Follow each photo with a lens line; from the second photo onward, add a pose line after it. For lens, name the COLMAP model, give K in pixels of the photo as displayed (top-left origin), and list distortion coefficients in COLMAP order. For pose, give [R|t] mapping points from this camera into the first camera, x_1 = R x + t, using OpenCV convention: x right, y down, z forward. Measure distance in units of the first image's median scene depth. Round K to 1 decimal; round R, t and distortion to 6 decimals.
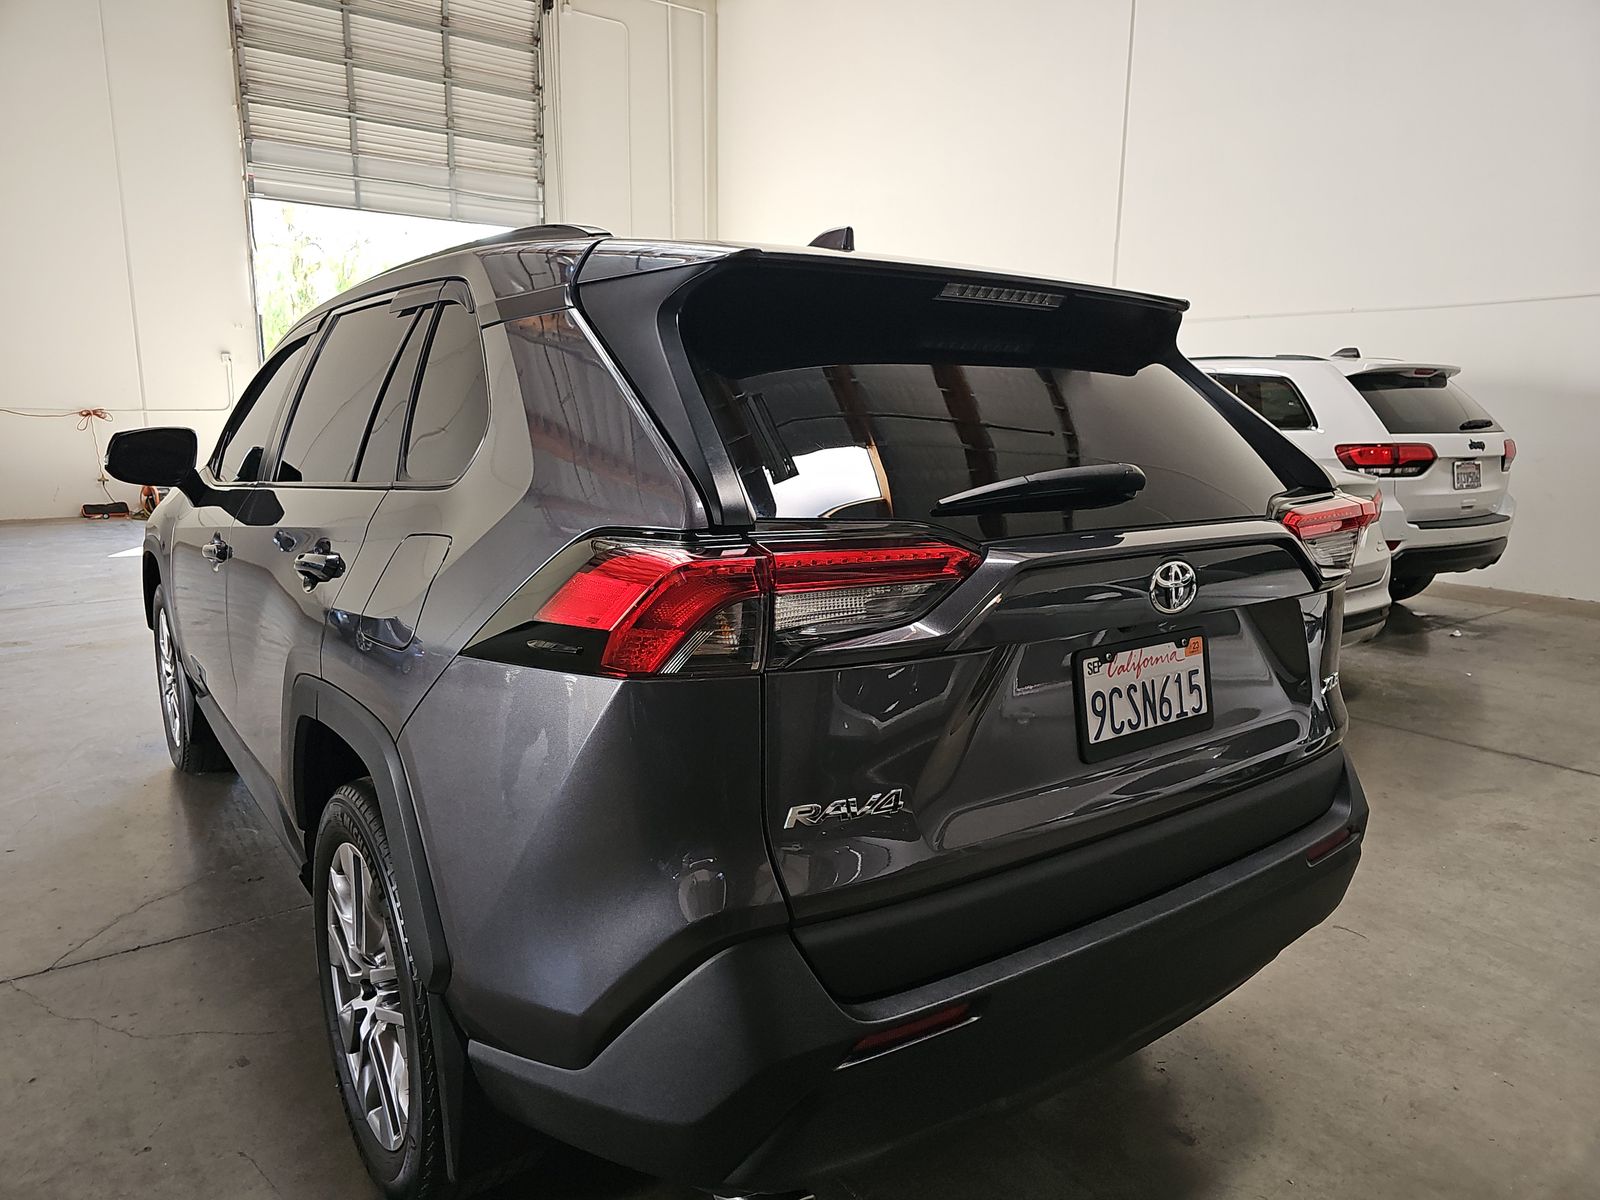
lens RADIAL K [[1084.1, 0, 810.3], [0, 1084.1, 590.4], [0, 0, 1]] dist [0.047114, -0.018867]
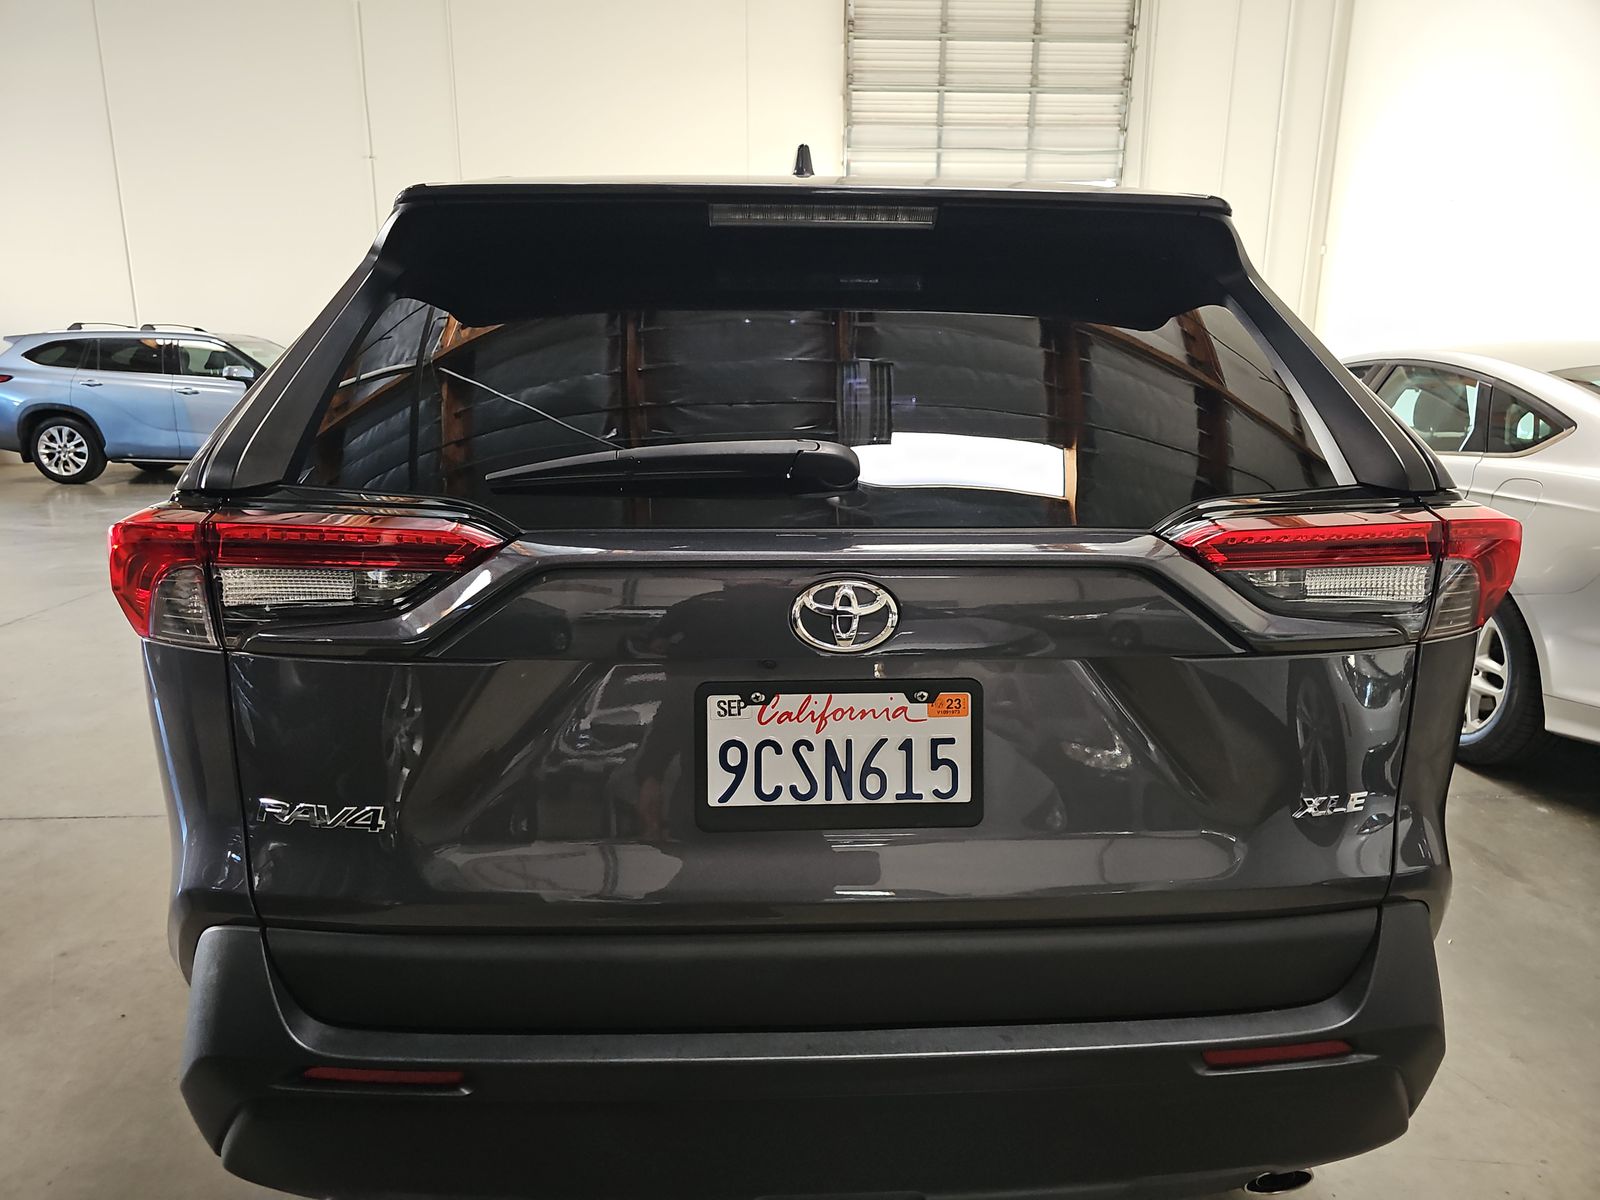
lens RADIAL K [[1084.1, 0, 805.8], [0, 1084.1, 603.8], [0, 0, 1]] dist [0.047114, -0.018867]
pose [[0.830579, 0.114410, -0.545021, 0.677196], [-0.090242, 0.993385, 0.071006, -0.057036], [0.549540, -0.009793, 0.835410, 0.380862]]
